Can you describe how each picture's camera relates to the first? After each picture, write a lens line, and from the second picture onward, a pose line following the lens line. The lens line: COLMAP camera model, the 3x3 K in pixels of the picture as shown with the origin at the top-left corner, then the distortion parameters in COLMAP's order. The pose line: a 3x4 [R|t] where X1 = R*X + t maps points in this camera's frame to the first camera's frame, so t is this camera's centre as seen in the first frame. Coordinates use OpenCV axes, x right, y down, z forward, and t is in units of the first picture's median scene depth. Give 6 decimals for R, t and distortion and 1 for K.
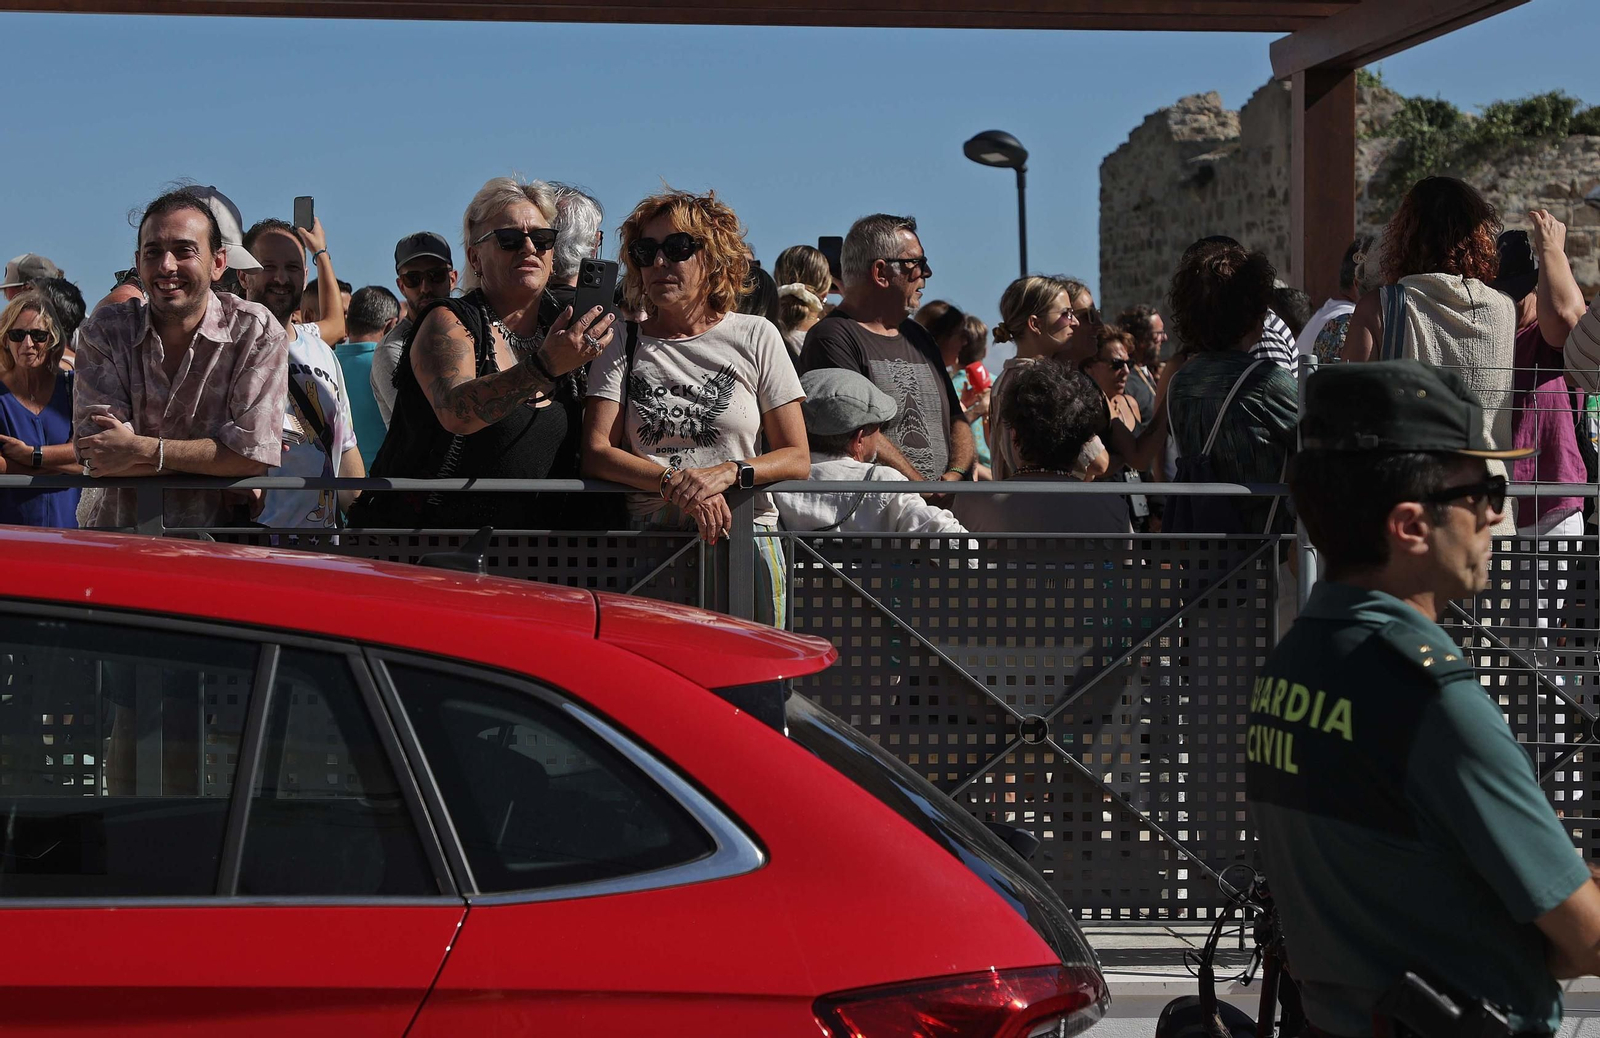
lens RADIAL K [[3575.3, 0, 799.5], [0, 3575.3, 518.4], [0, 0, 1]] dist [-0.106574, 0.000000]
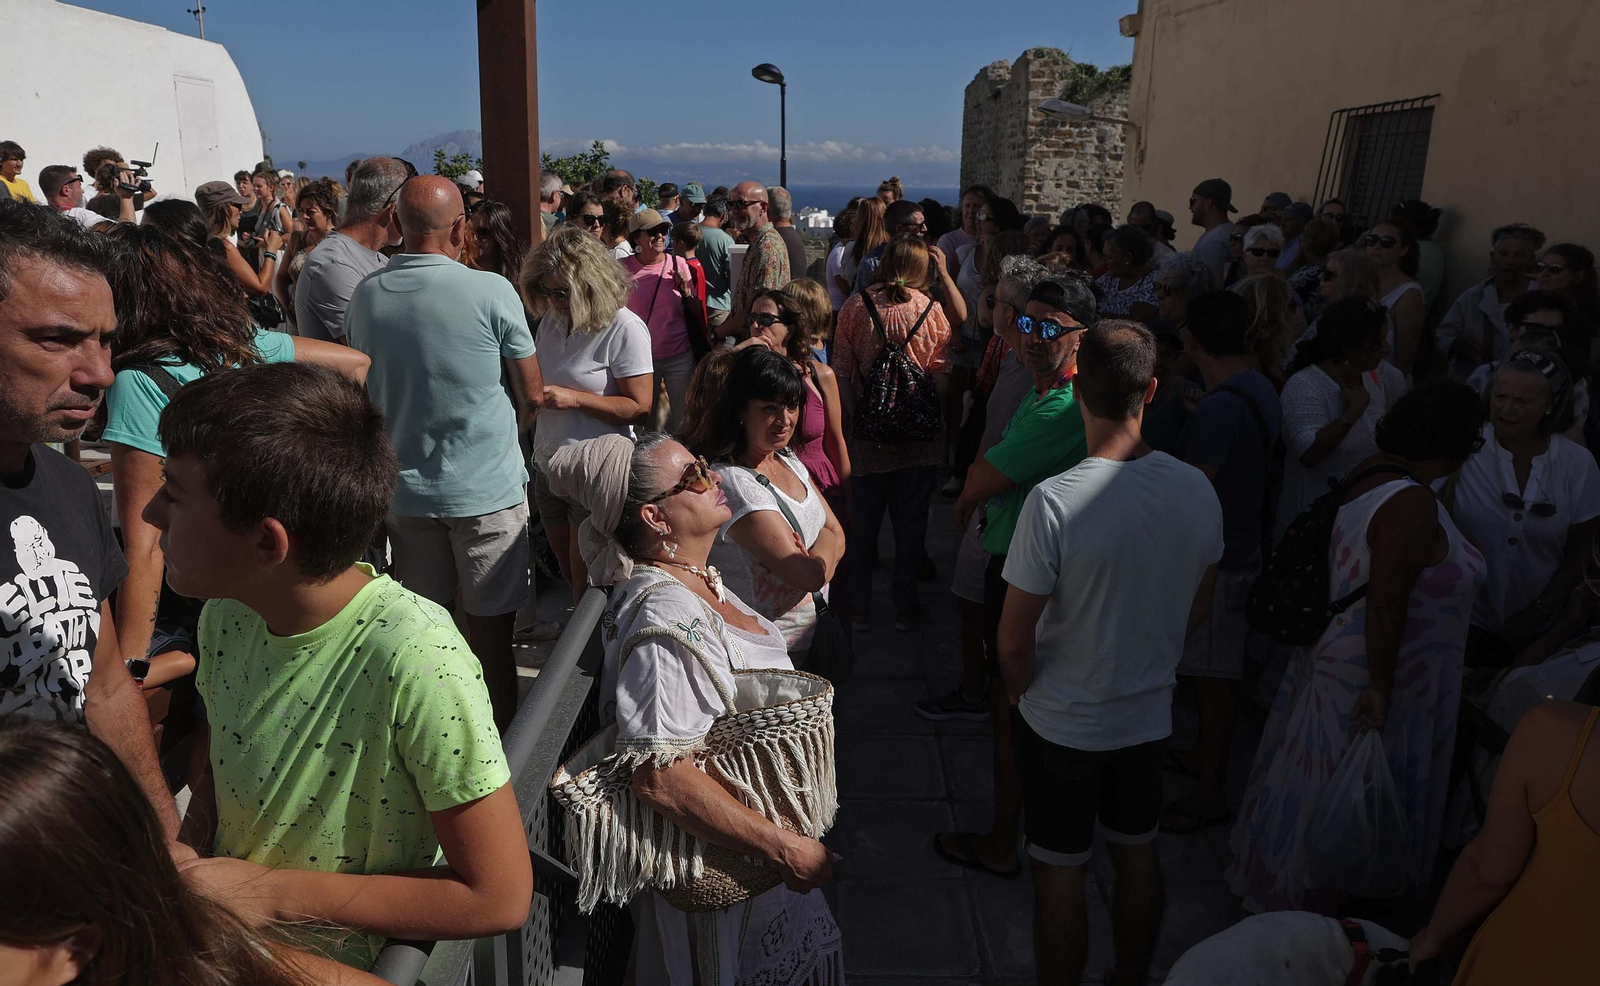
lens RADIAL K [[1147.6, 0, 803.8], [0, 1147.6, 492.4], [0, 0, 1]] dist [0.004902, 0.000950]
pose [[0.995128, 0.057702, -0.079943, 0.062131], [-0.036989, 0.970119, 0.239793, -0.012955], [0.091391, -0.235668, 0.967527, 0.137412]]
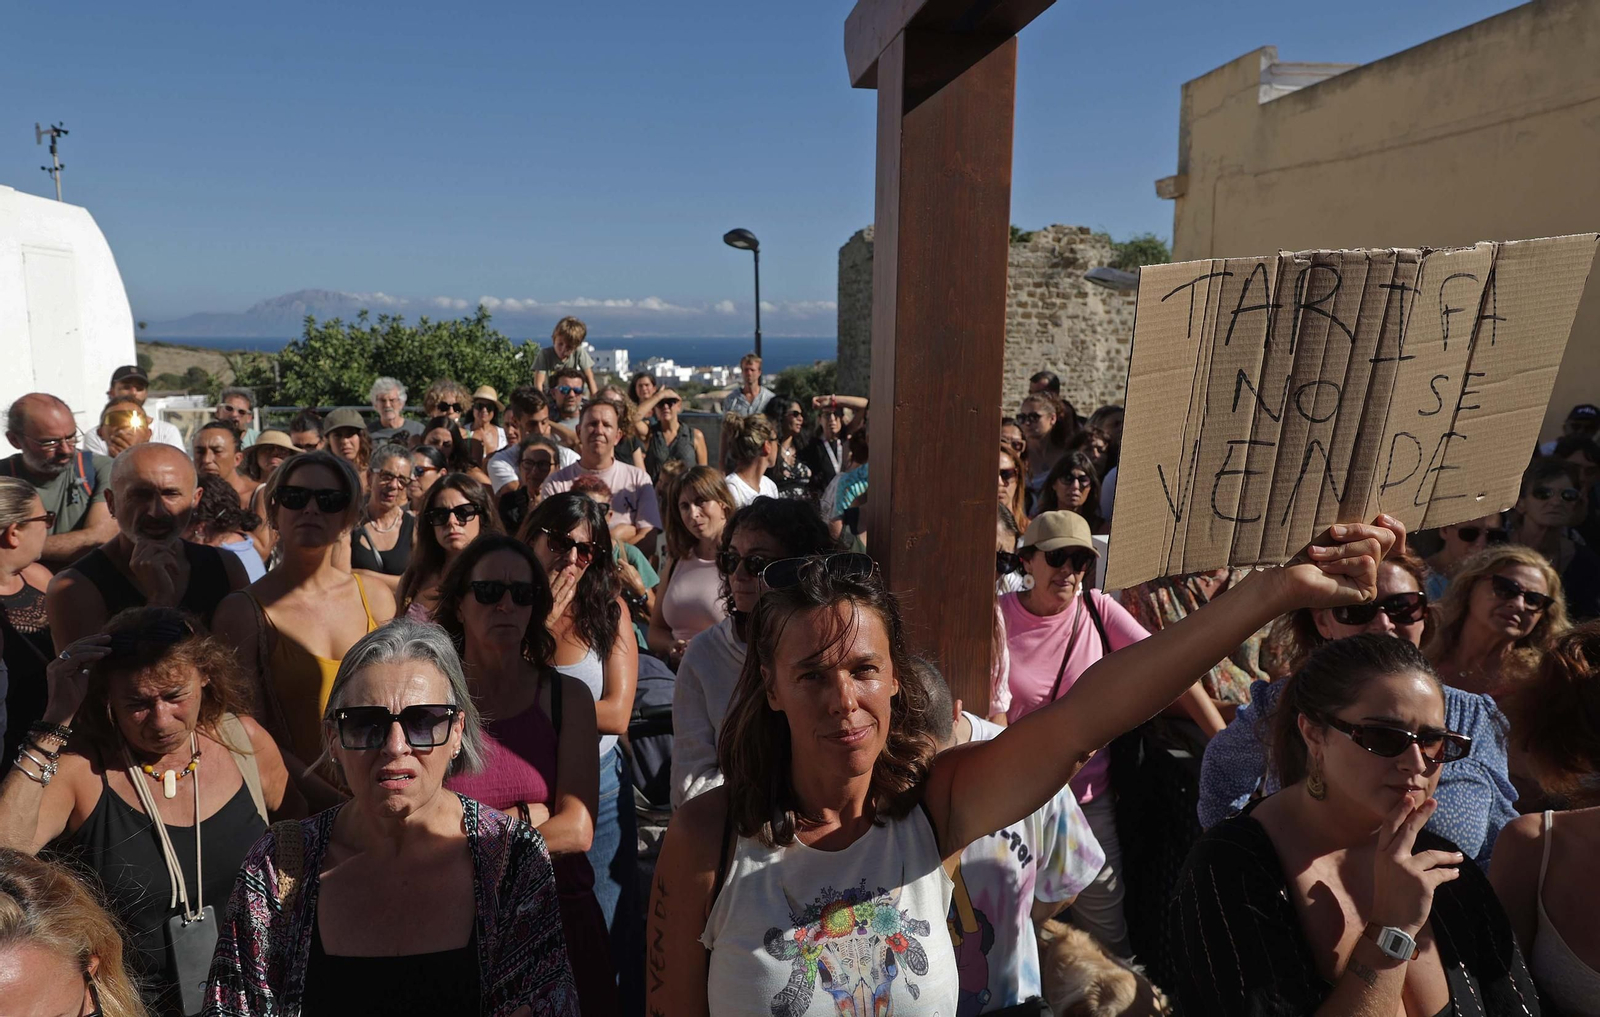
lens RADIAL K [[1111.4, 0, 794.3], [0, 1111.4, 493.1], [0, 0, 1]] dist [0.000876, 0.008377]
pose [[0.999177, 0.015634, 0.037420, 0.027537], [-0.019911, 0.992954, 0.116812, -0.018508], [-0.035330, -0.117461, 0.992449, 0.187372]]
